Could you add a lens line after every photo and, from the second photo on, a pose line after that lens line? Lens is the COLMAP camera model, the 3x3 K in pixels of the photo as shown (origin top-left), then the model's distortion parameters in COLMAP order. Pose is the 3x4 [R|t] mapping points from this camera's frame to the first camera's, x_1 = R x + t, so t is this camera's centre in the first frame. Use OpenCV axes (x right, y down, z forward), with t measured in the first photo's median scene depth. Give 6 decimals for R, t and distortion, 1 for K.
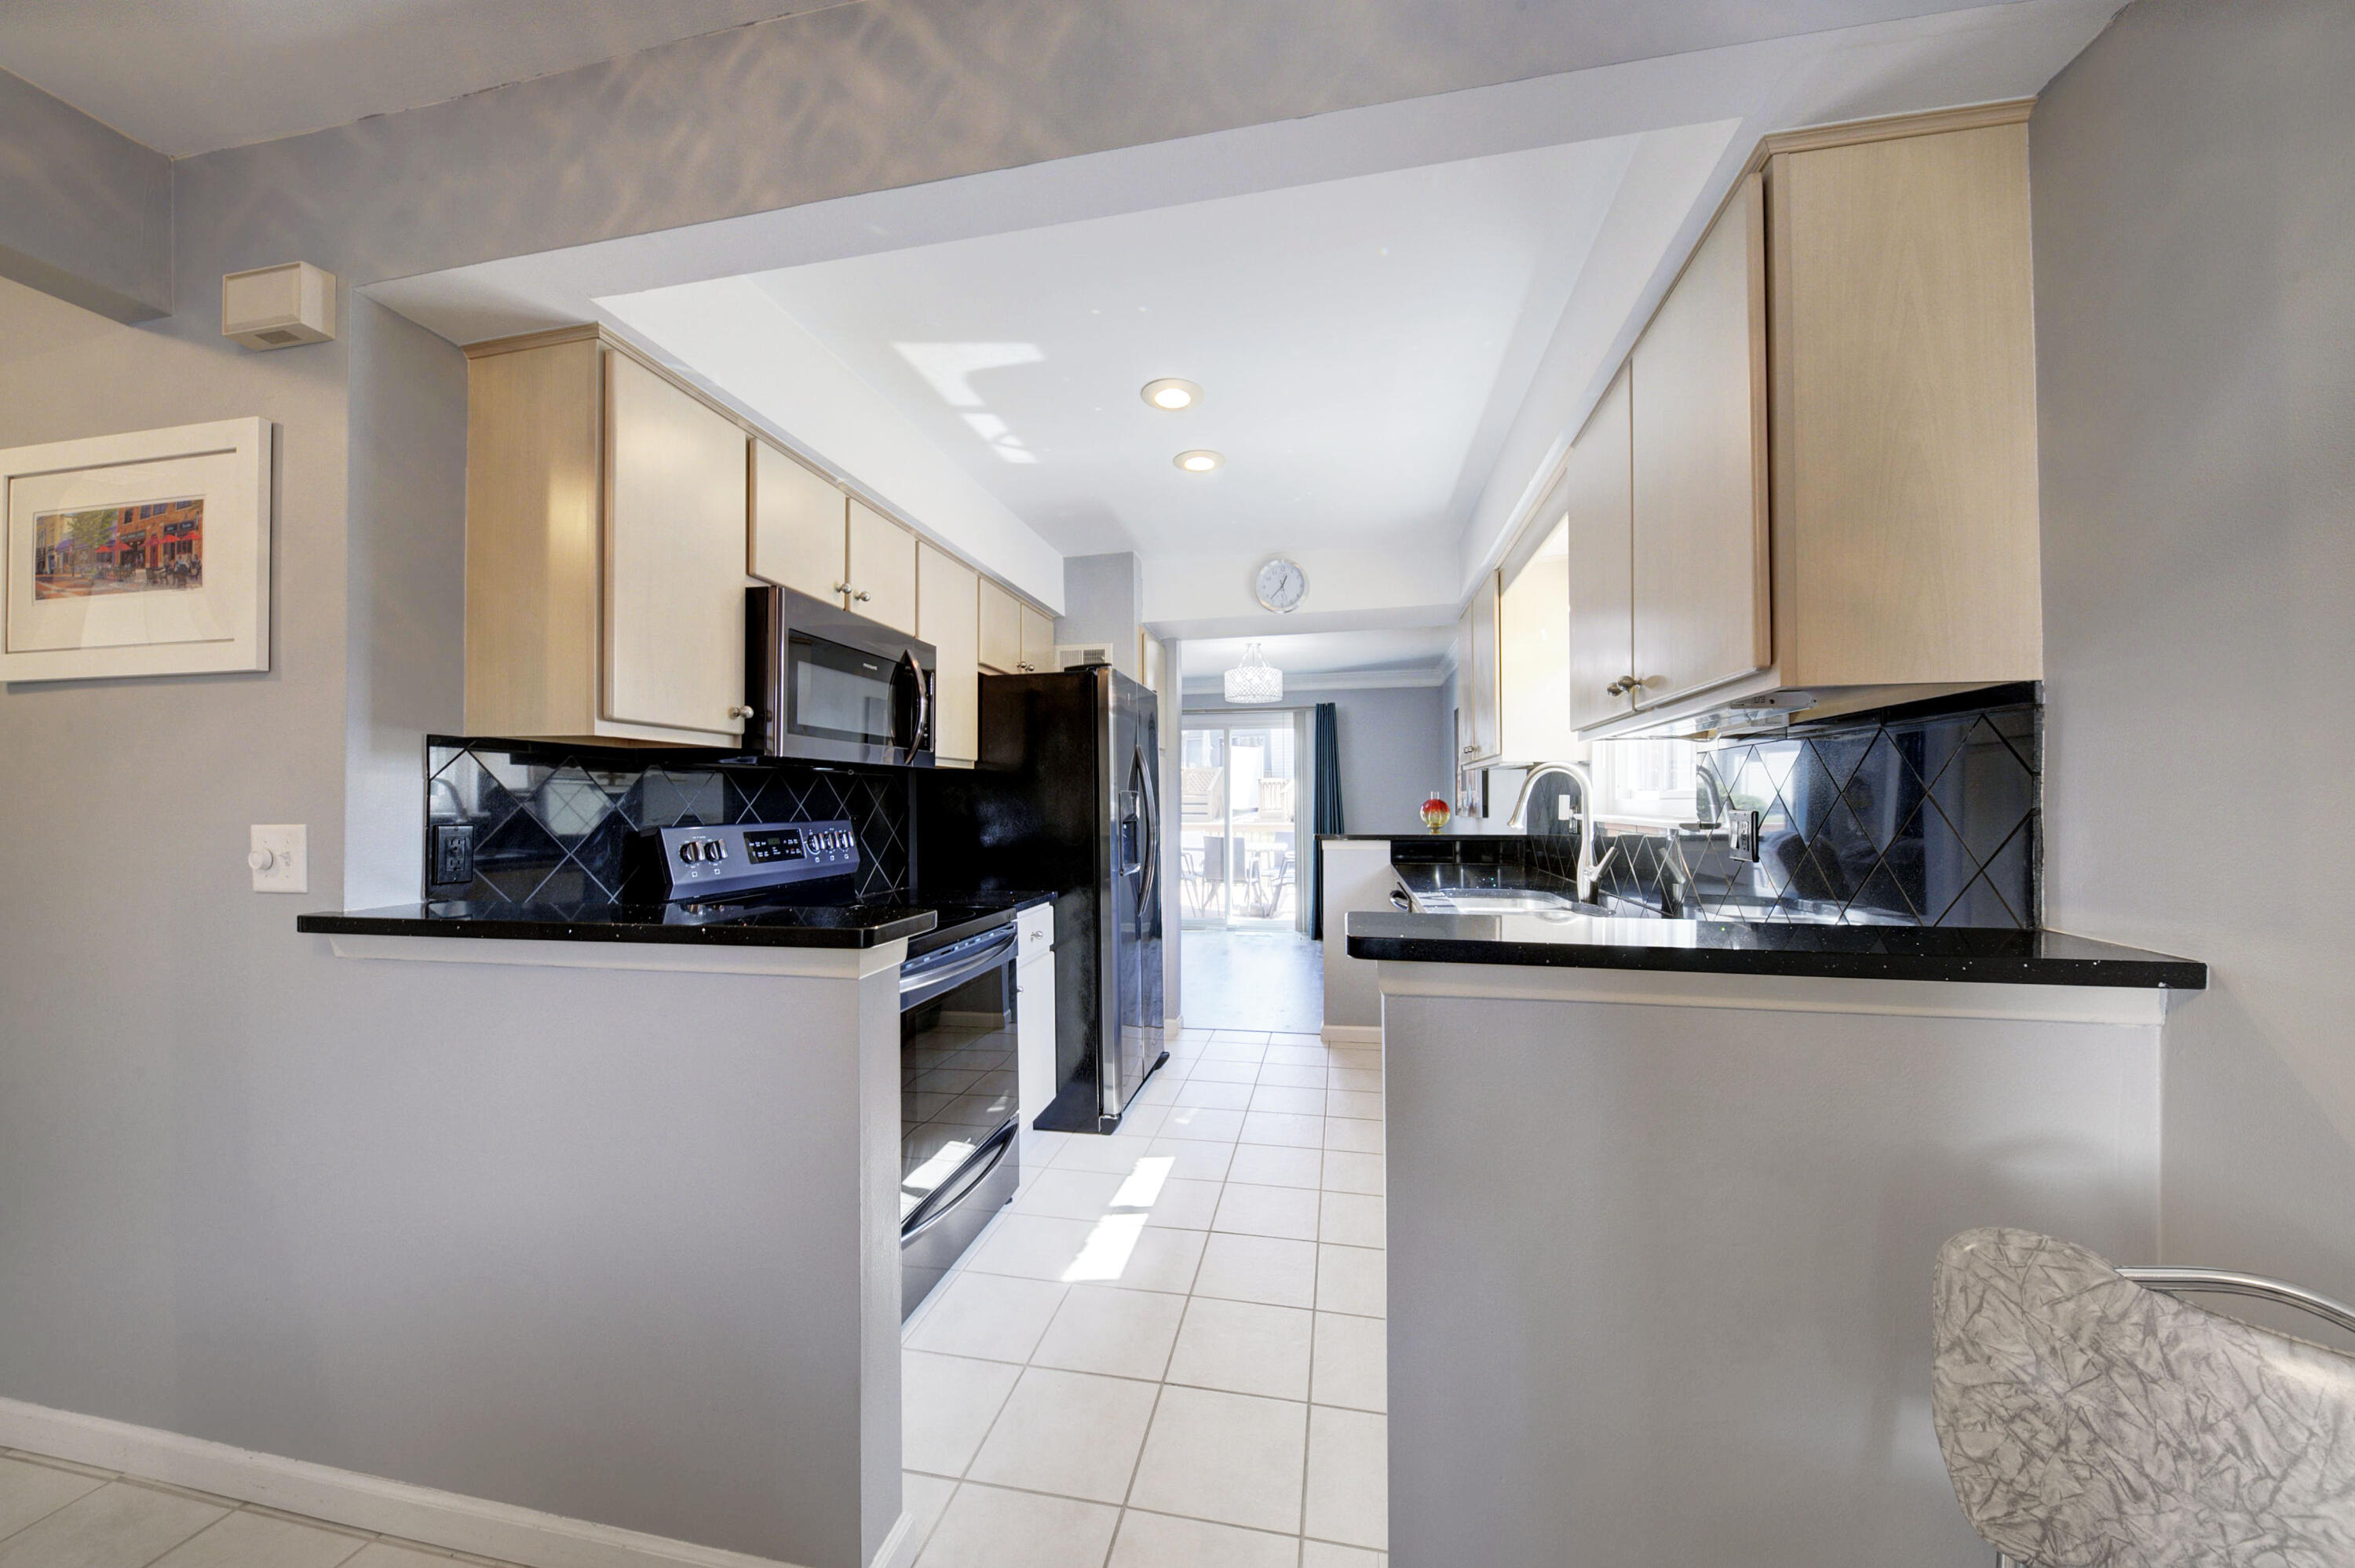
lens RADIAL K [[809.3, 0, 1175.1], [0, 809.3, 797.7], [0, 0, 1]] dist [0.008809, -0.004358]
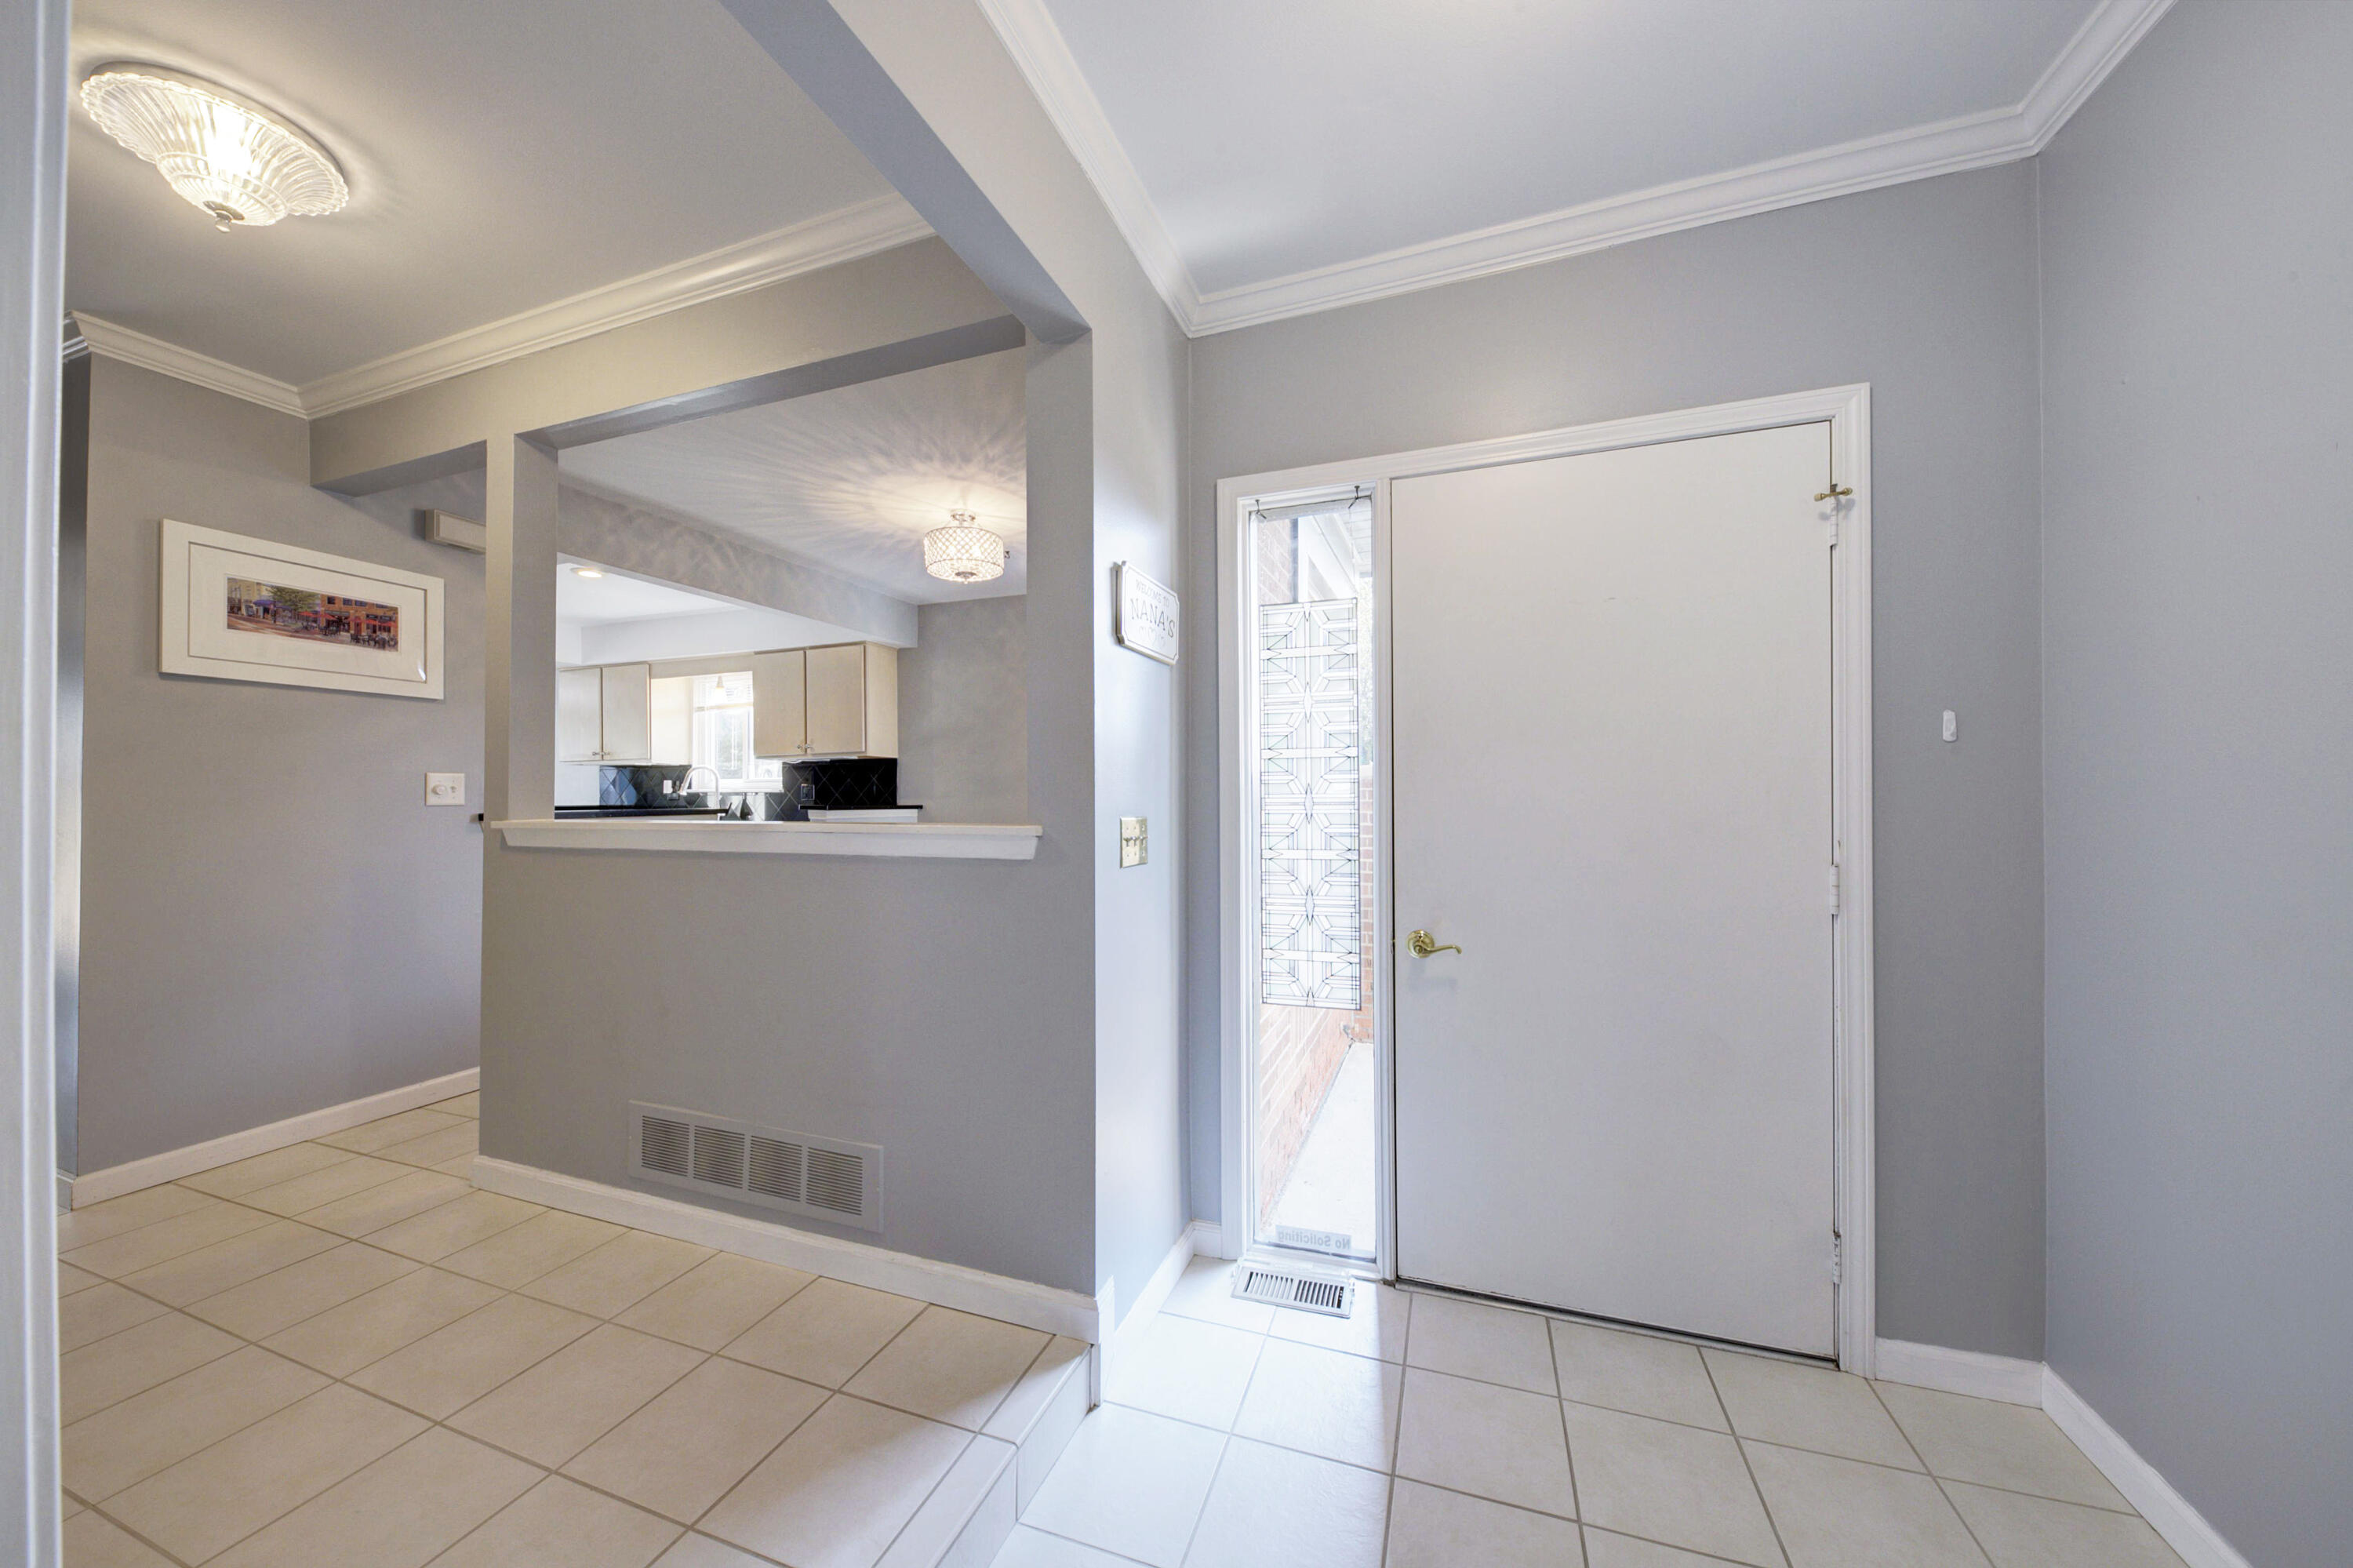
lens RADIAL K [[806.8, 0, 1176.8], [0, 806.8, 794.9], [0, 0, 1]] dist [0.012463, -0.008160]
pose [[0.147852, 0.008843, 0.988970, -1.511317], [-0.003032, 0.999959, -0.008488, 0.053273], [-0.989005, -0.001744, 0.147872, -0.619715]]
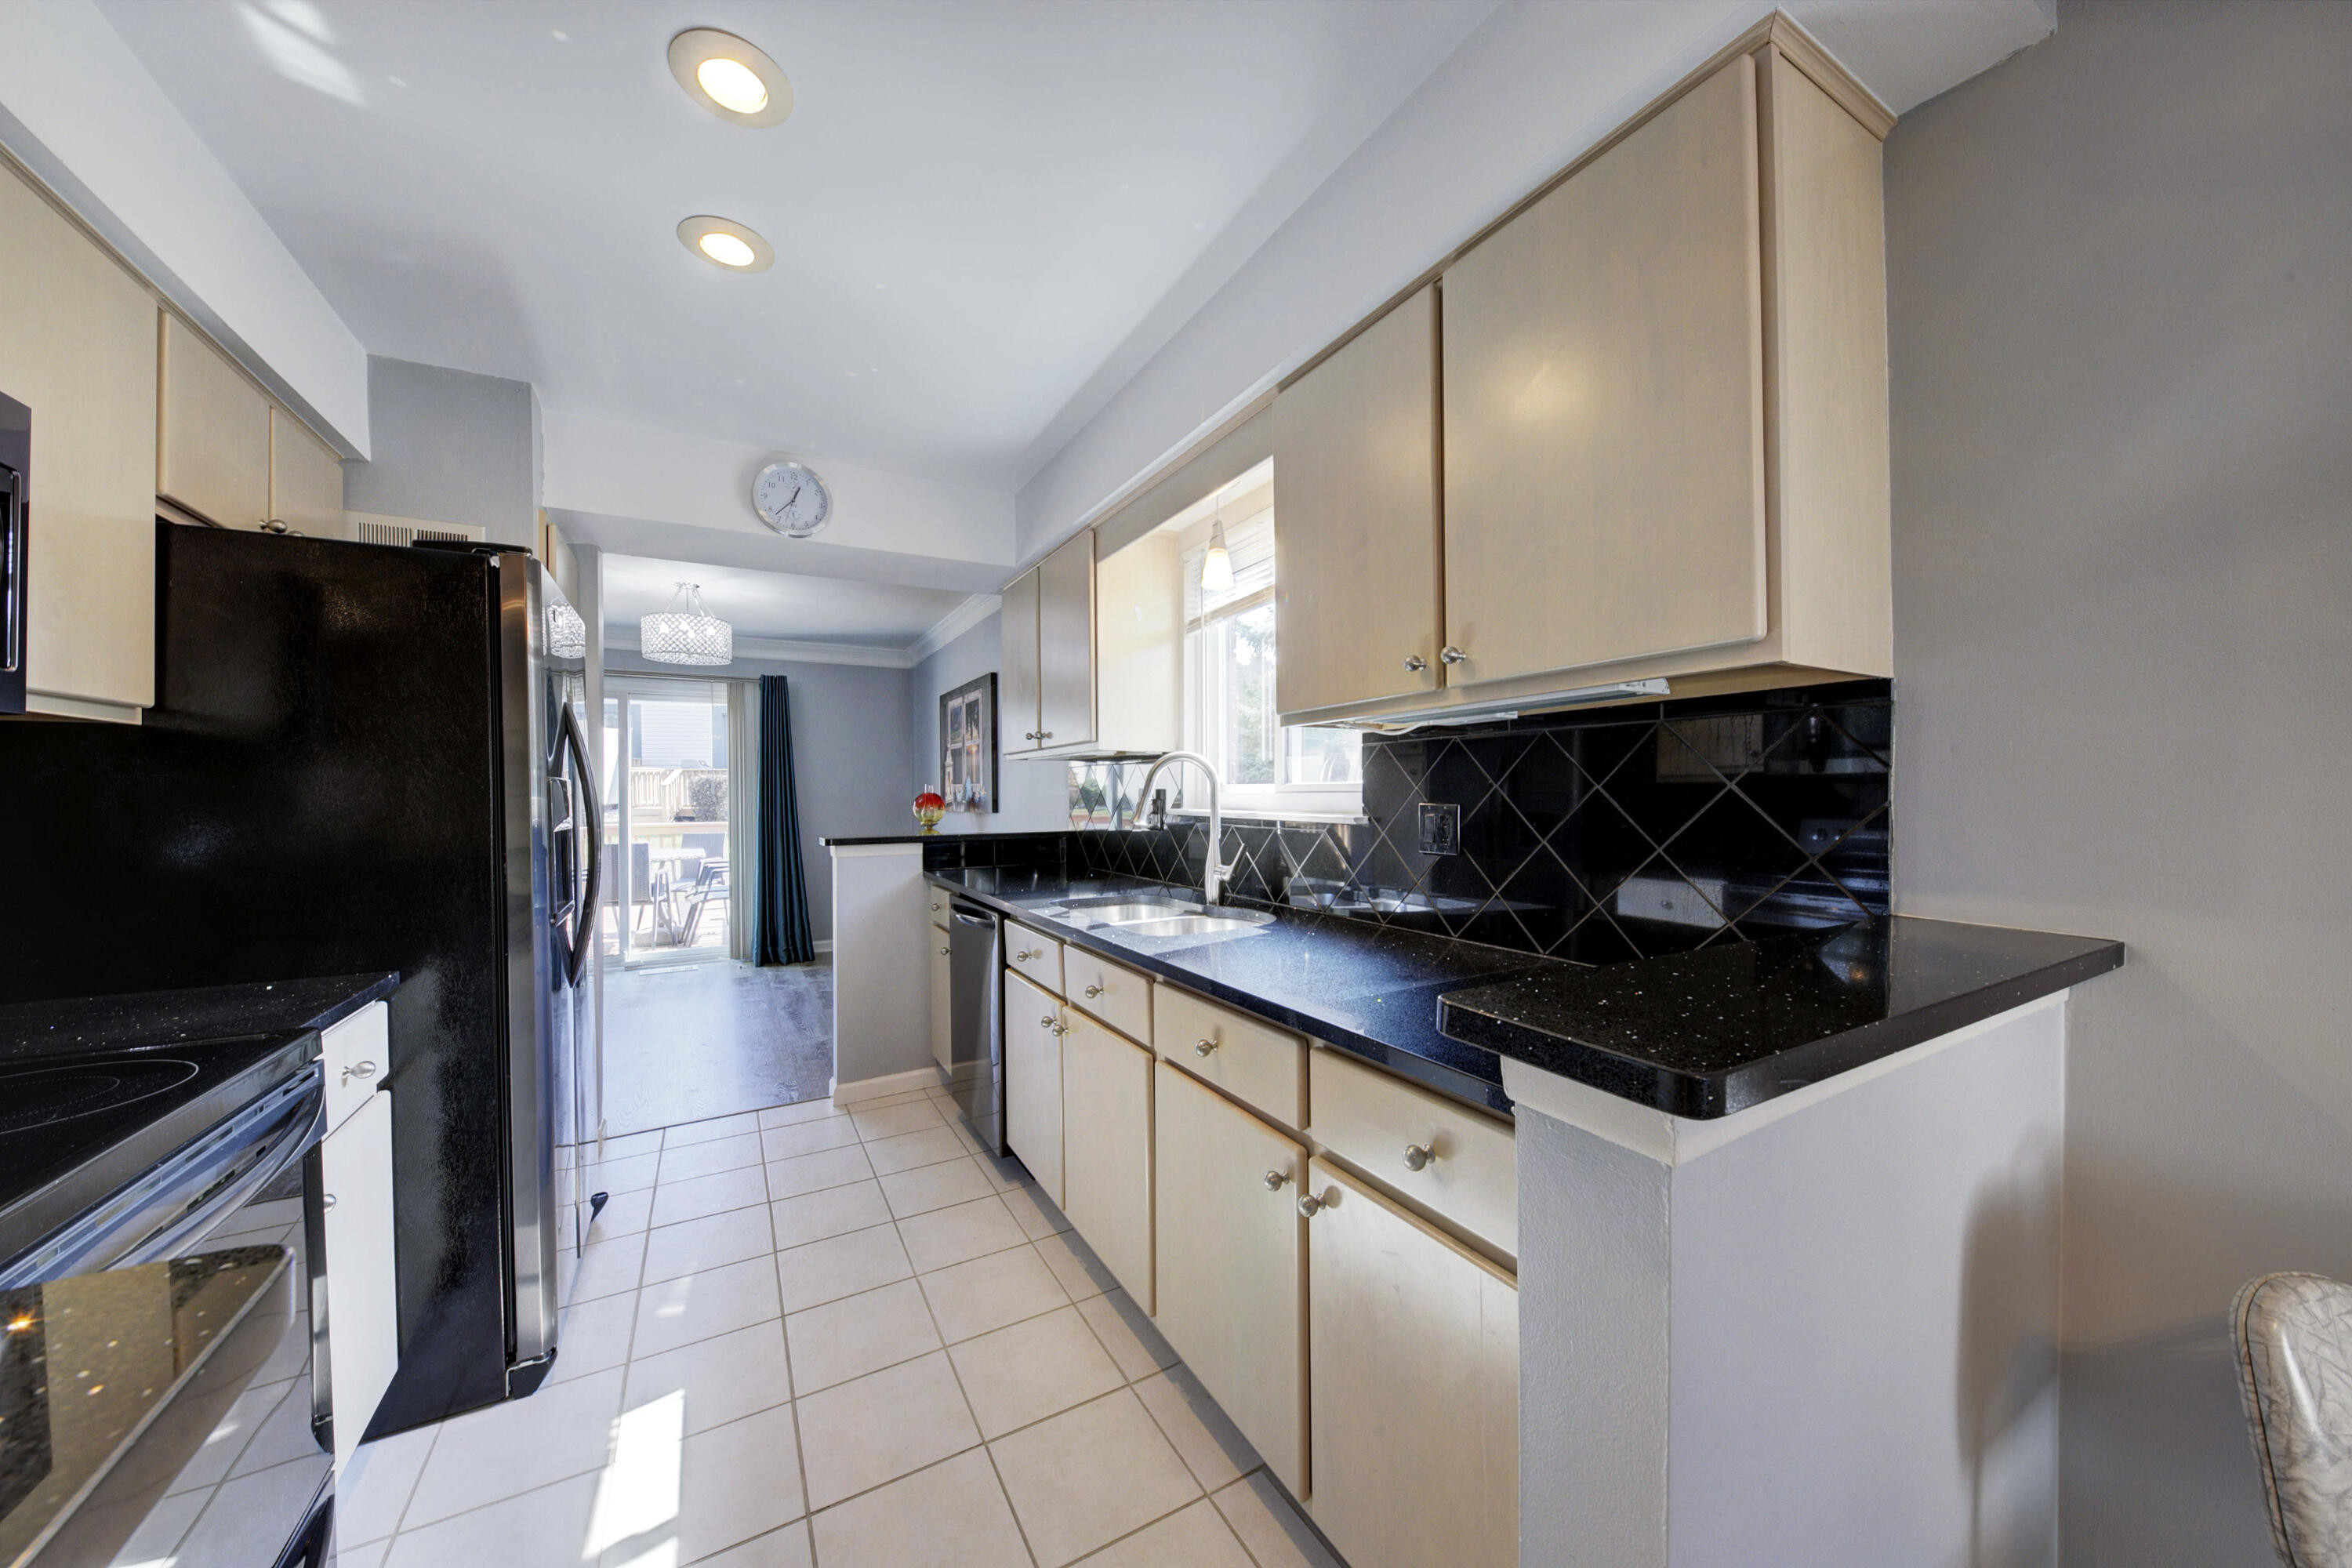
lens RADIAL K [[806.4, 0, 1176.3], [0, 806.4, 794.9], [0, 0, 1]] dist [0.012463, -0.008160]
pose [[0.753575, -0.001655, 0.657360, -0.122160], [-0.001080, 0.999992, 0.003755, 0.000963], [-0.657362, -0.003540, 0.753567, 0.314420]]
